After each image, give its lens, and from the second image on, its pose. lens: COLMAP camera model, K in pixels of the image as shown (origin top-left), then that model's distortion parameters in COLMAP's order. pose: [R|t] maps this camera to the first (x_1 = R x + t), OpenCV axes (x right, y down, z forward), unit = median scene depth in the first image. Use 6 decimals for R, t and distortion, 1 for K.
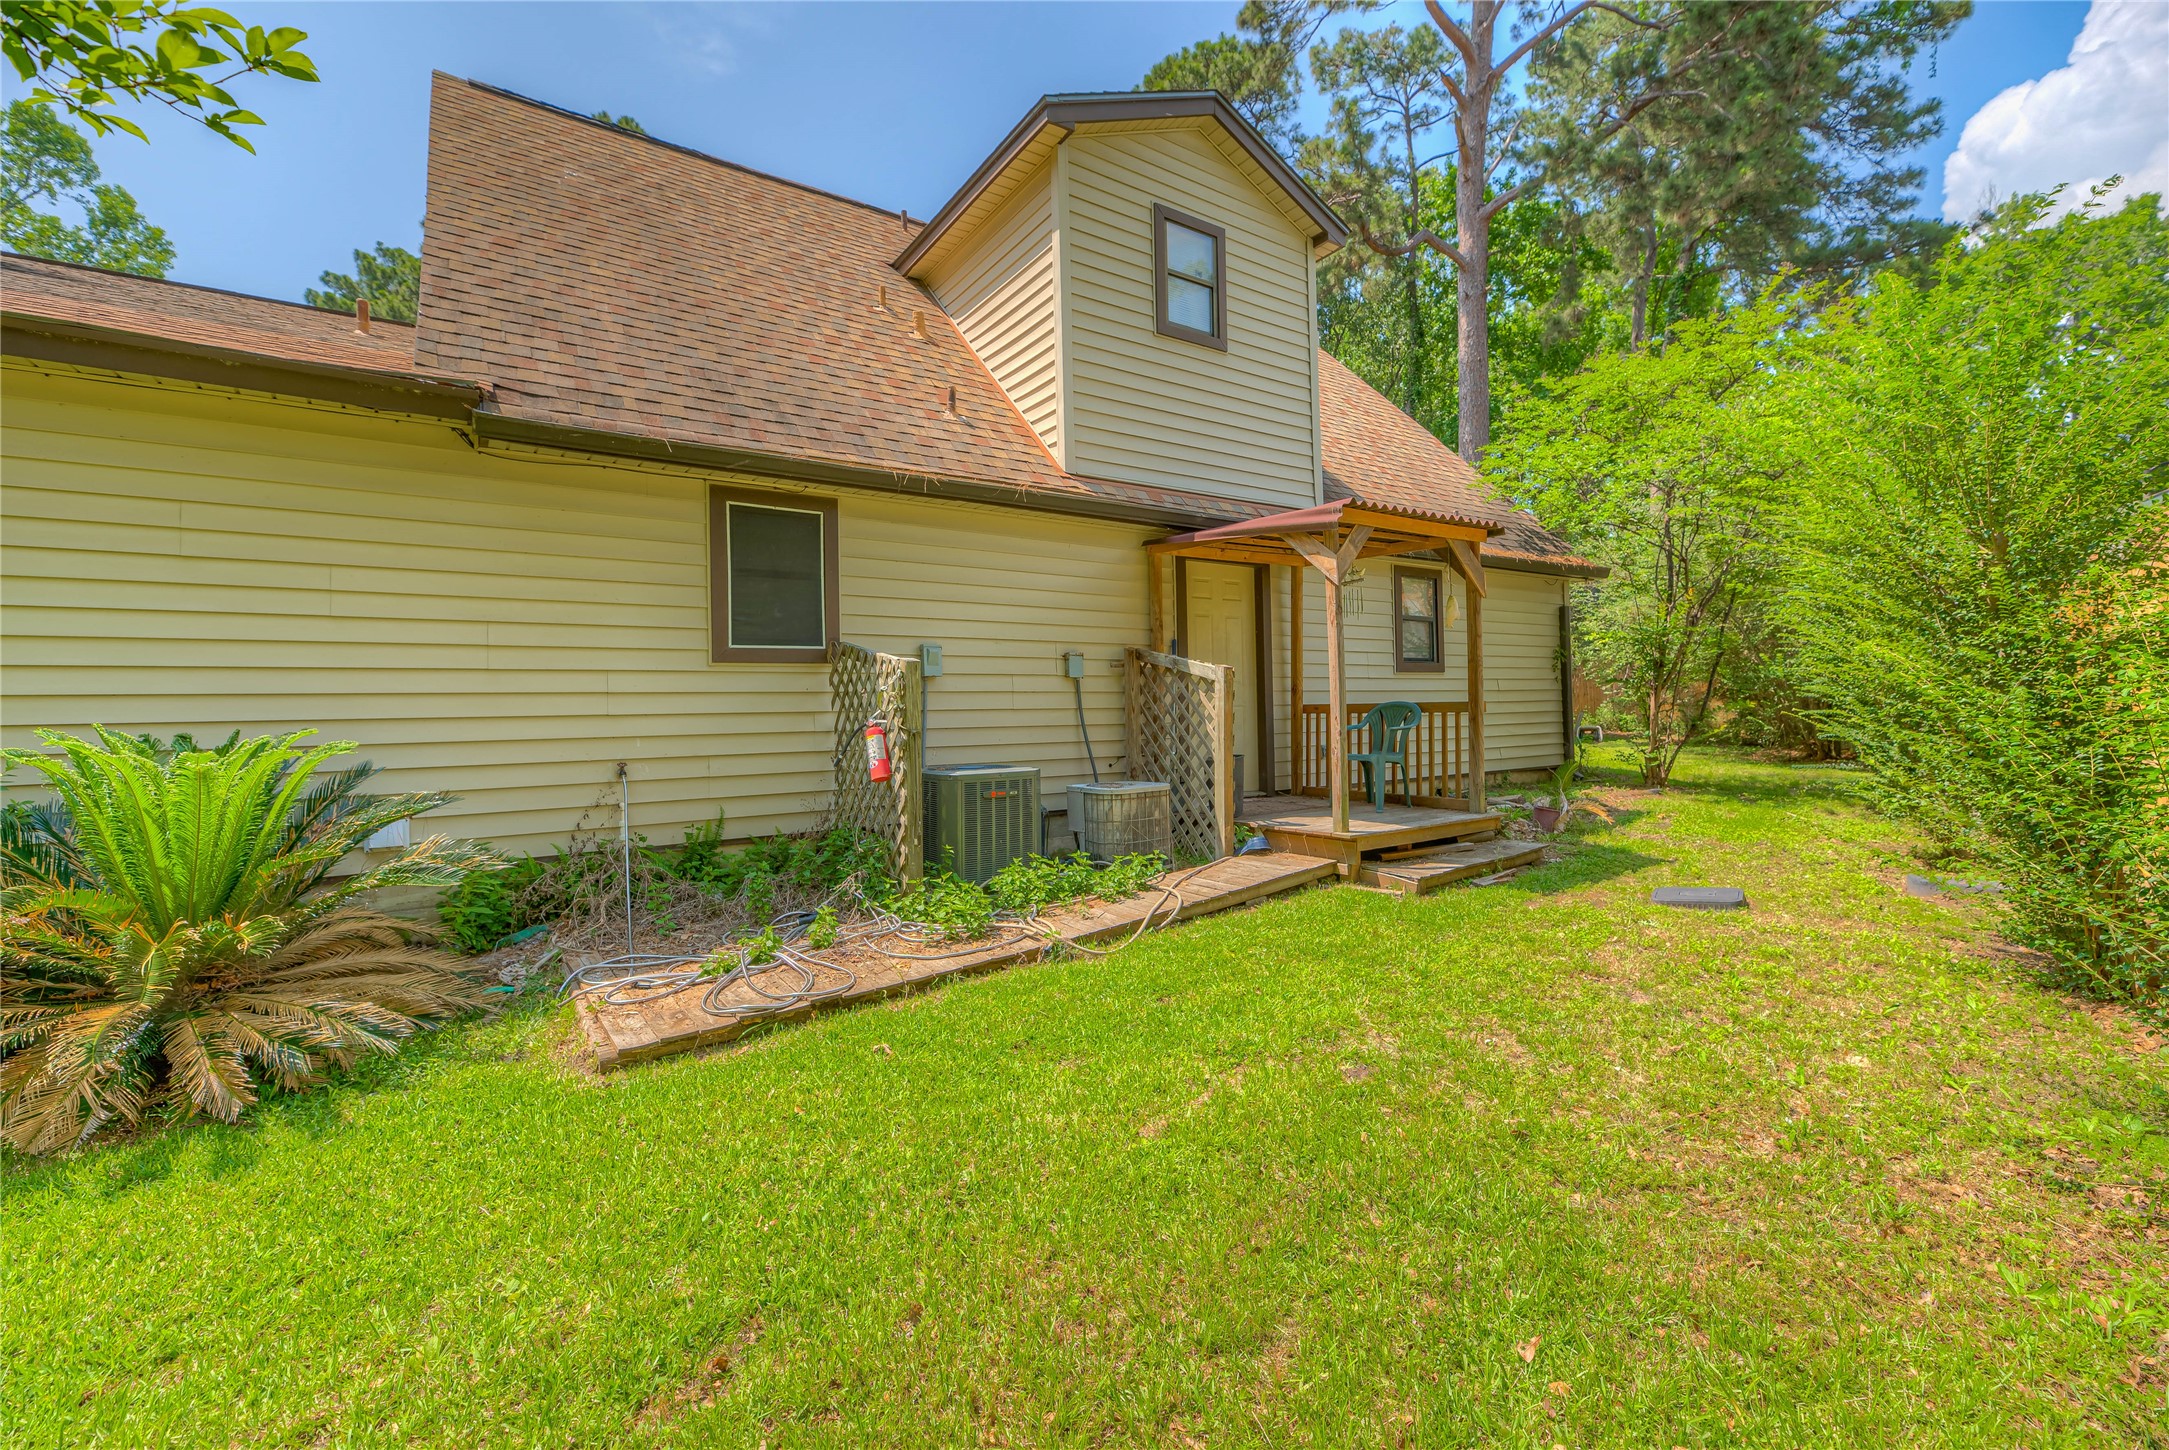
lens RADIAL K [[870.0, 0, 1079.3], [0, 870.0, 688.3], [0, 0, 1]] dist [0.000800, 0.000001]
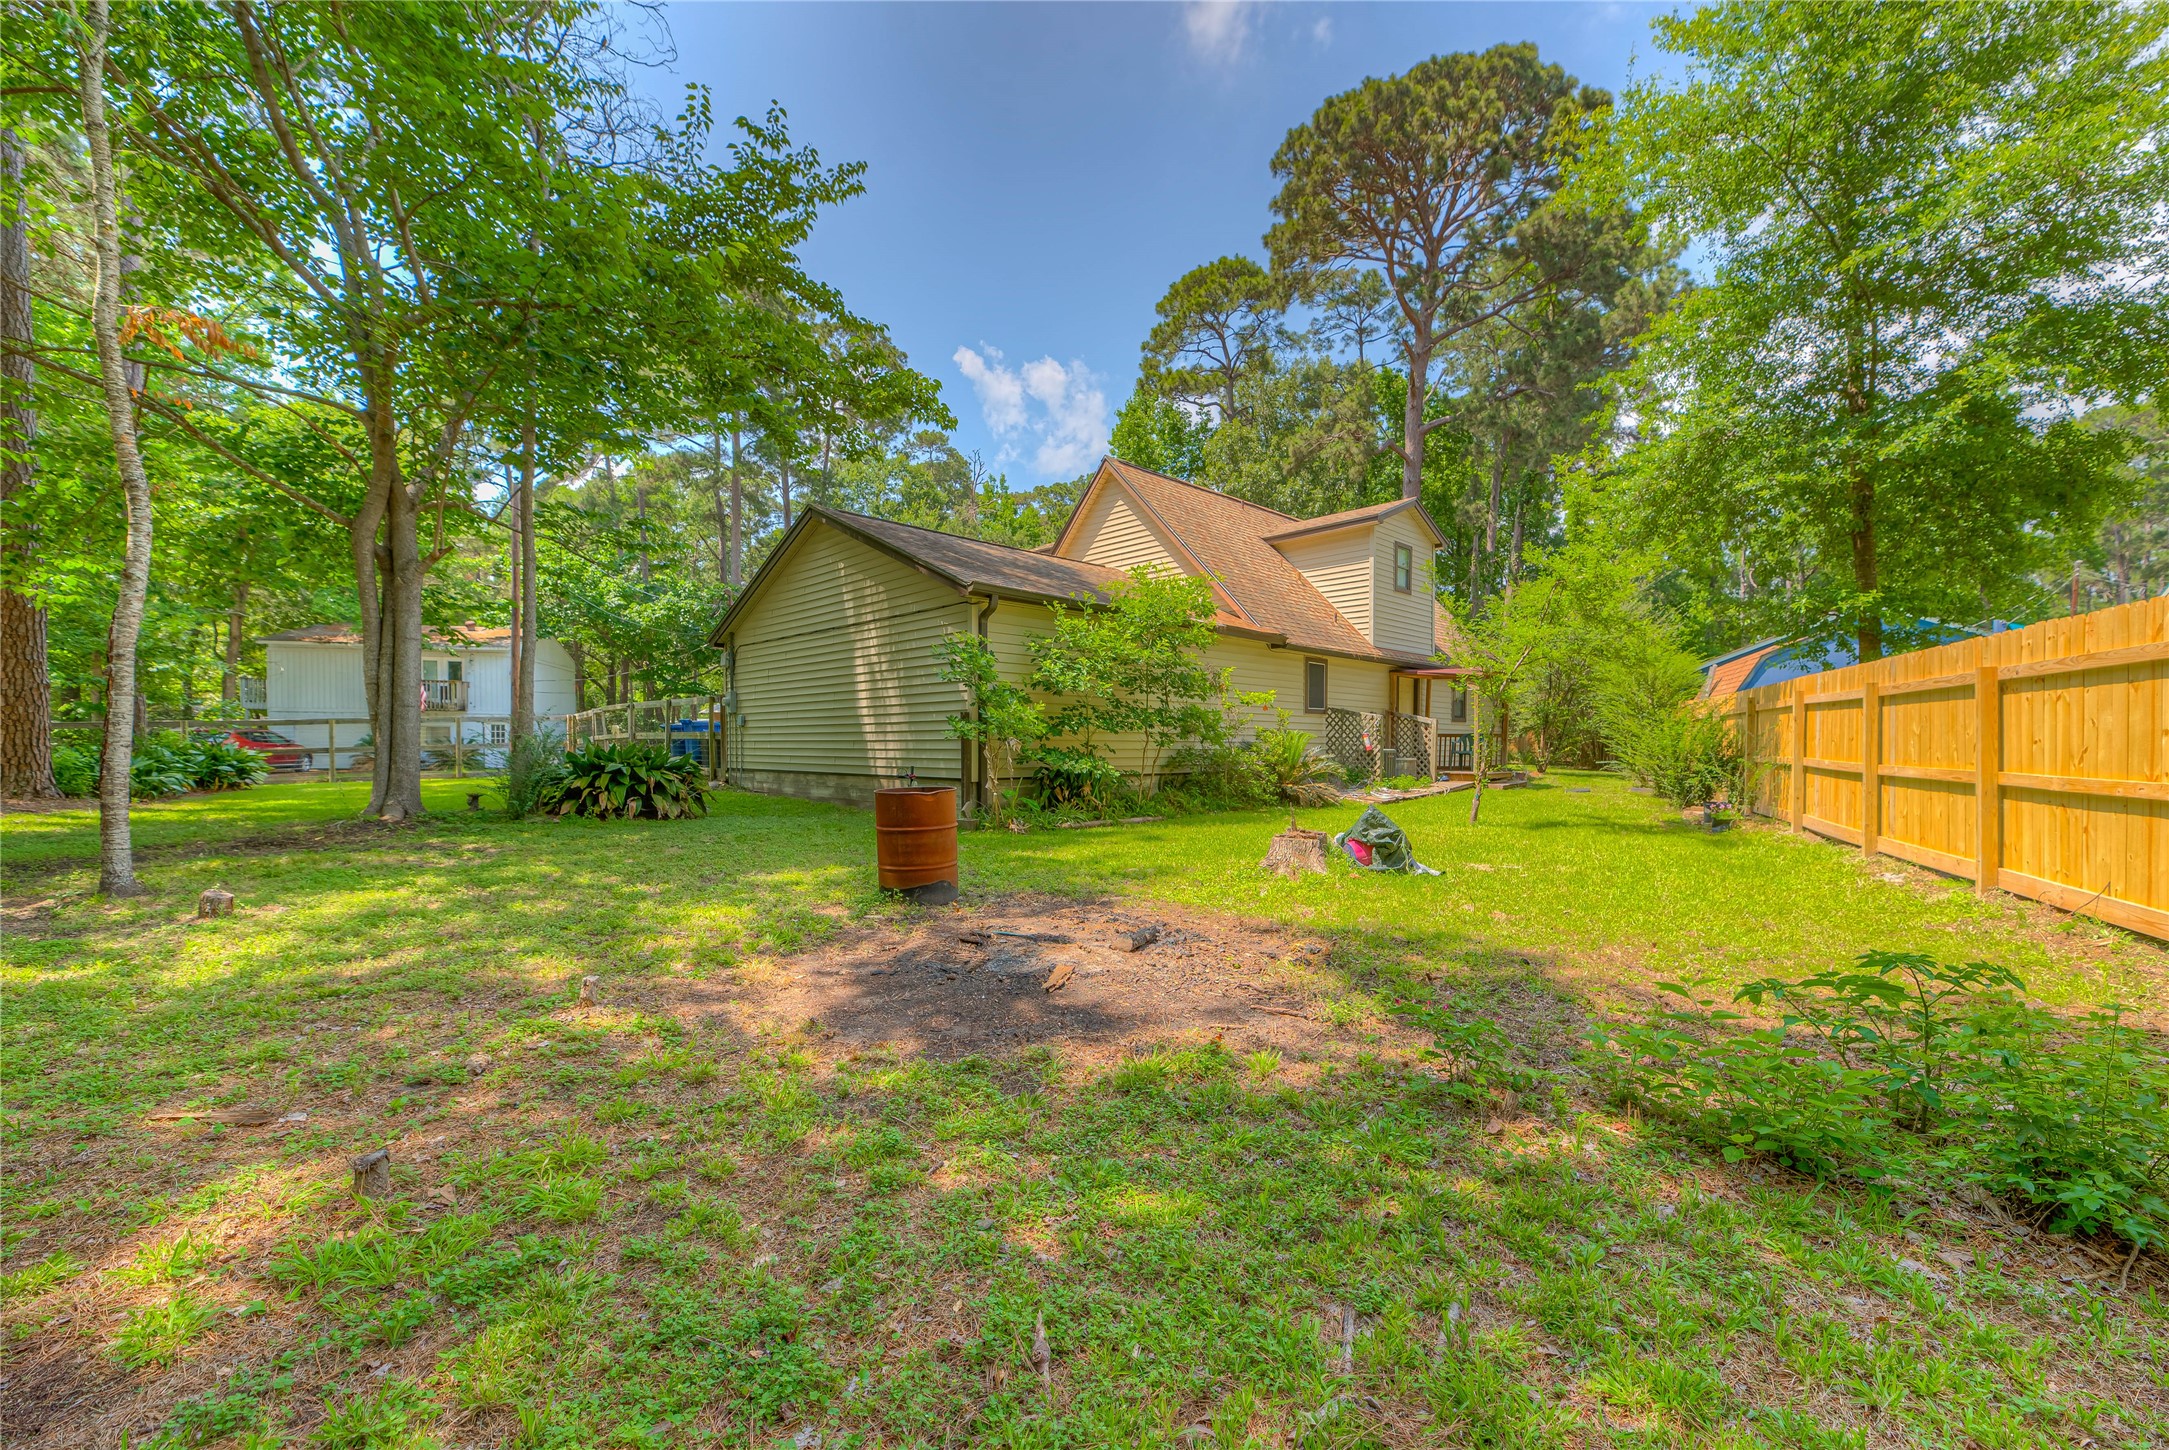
lens RADIAL K [[910.9, 0, 1079.8], [0, 910.9, 737.9], [0, 0, 1]] dist [0.001663, 0.000096]
pose [[0.980142, 0.031246, 0.195820, -1.336560], [-0.033288, 0.999420, 0.007146, 0.045841], [-0.195483, -0.013522, 0.980614, -1.484857]]
